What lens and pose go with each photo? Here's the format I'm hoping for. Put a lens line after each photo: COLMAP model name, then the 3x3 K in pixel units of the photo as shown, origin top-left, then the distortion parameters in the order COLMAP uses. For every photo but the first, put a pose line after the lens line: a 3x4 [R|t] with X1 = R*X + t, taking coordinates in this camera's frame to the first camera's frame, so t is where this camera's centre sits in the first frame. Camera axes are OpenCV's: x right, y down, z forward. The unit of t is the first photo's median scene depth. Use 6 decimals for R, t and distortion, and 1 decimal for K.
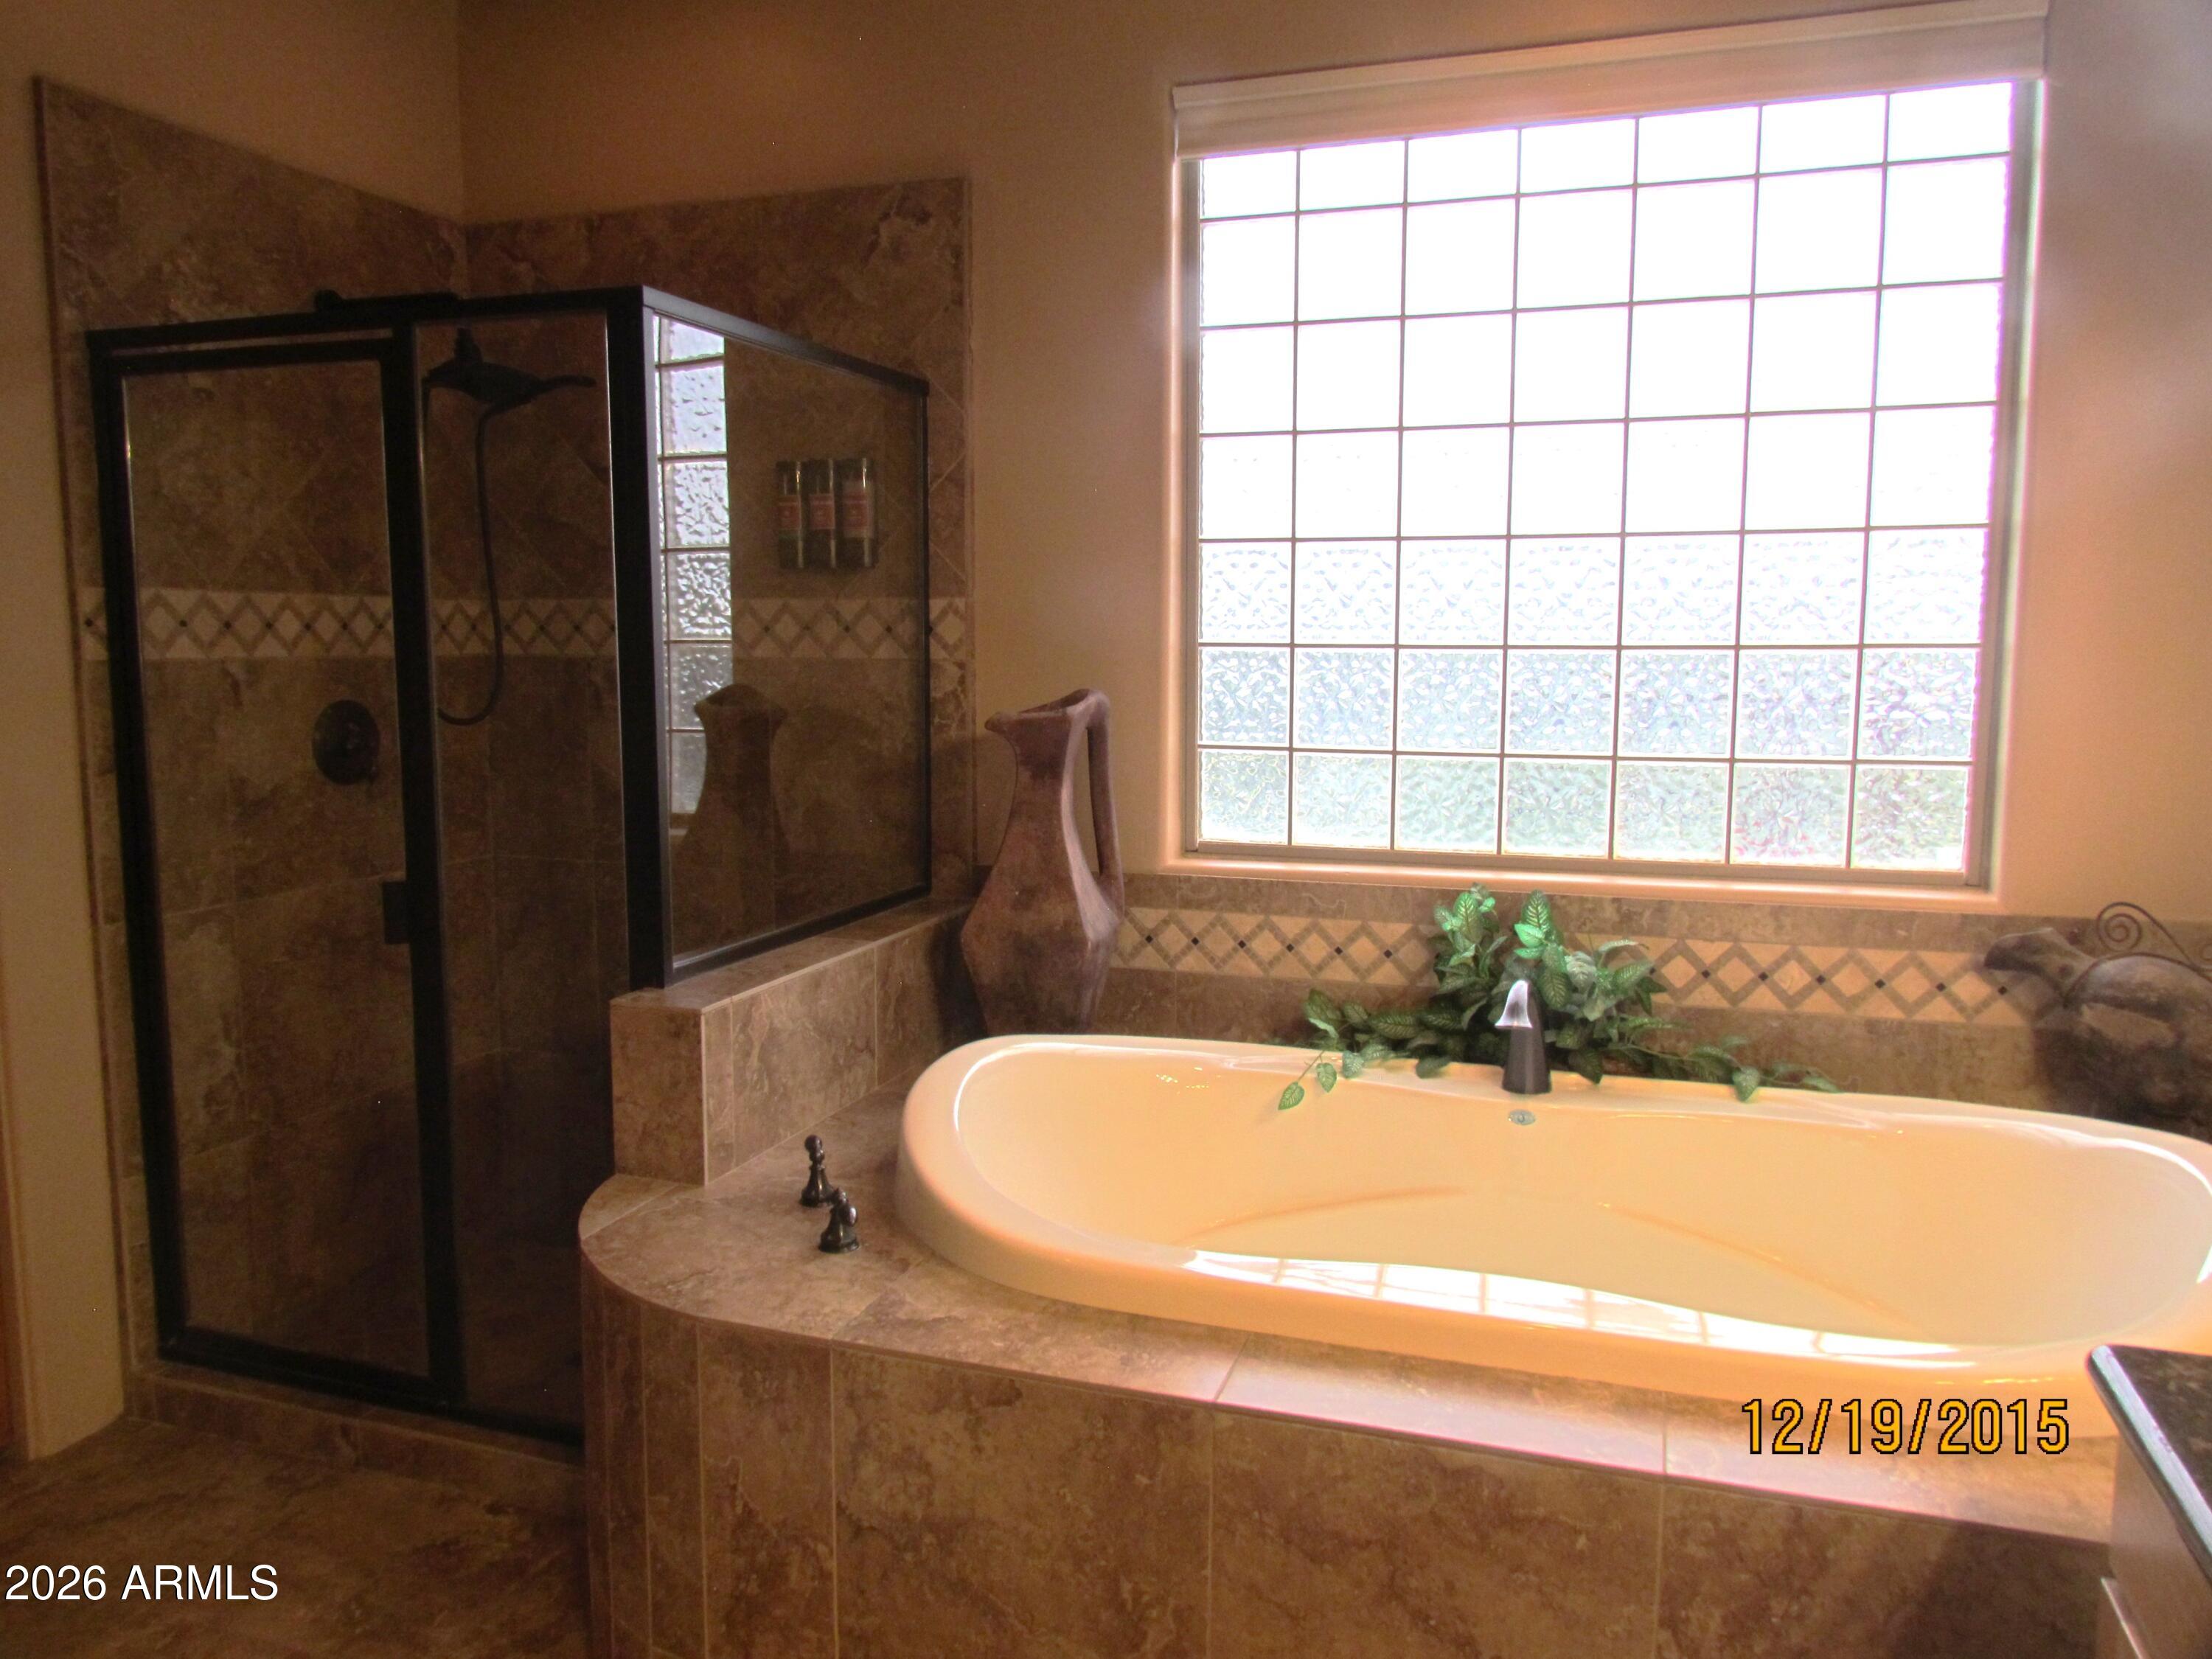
lens RADIAL K [[1576.0, 0, 1104.9], [0, 1576.0, 838.6], [0, 0, 1]] dist [-0.045886, 0.014789]
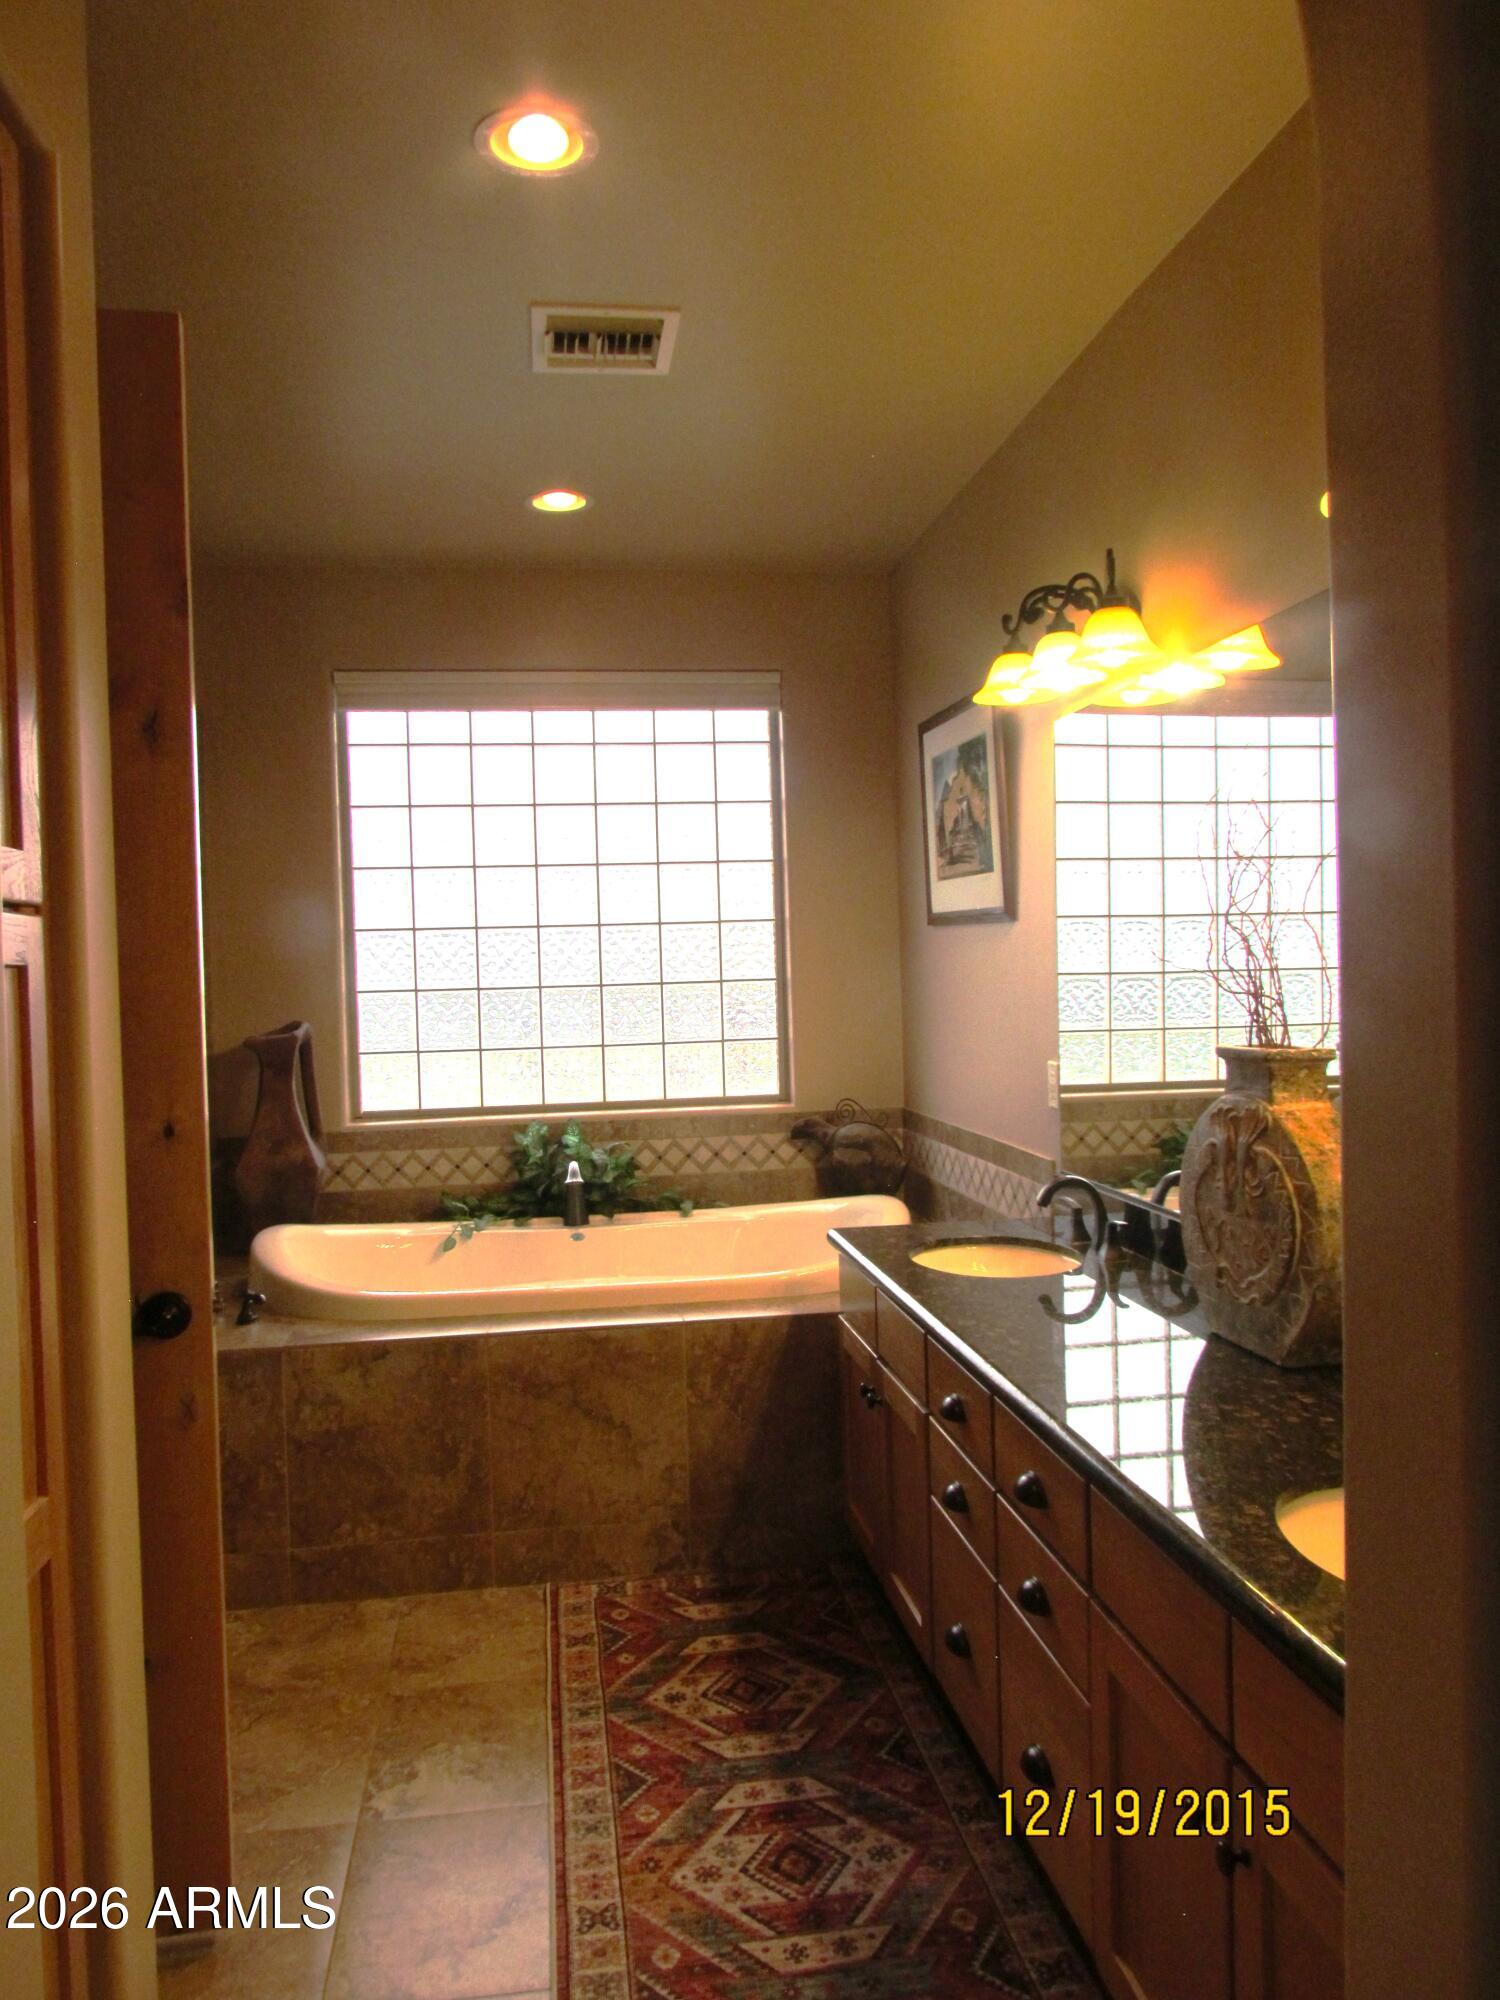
lens RADIAL K [[1411.2, 0, 751.5], [0, 1411.2, 1004.2], [0, 0, 1]] dist [-0.010004, -0.001253]
pose [[0.886337, -0.033329, 0.461840, -0.301939], [0.085365, 0.992071, -0.092235, 0.071888], [-0.455104, 0.121176, 0.882154, -0.579839]]
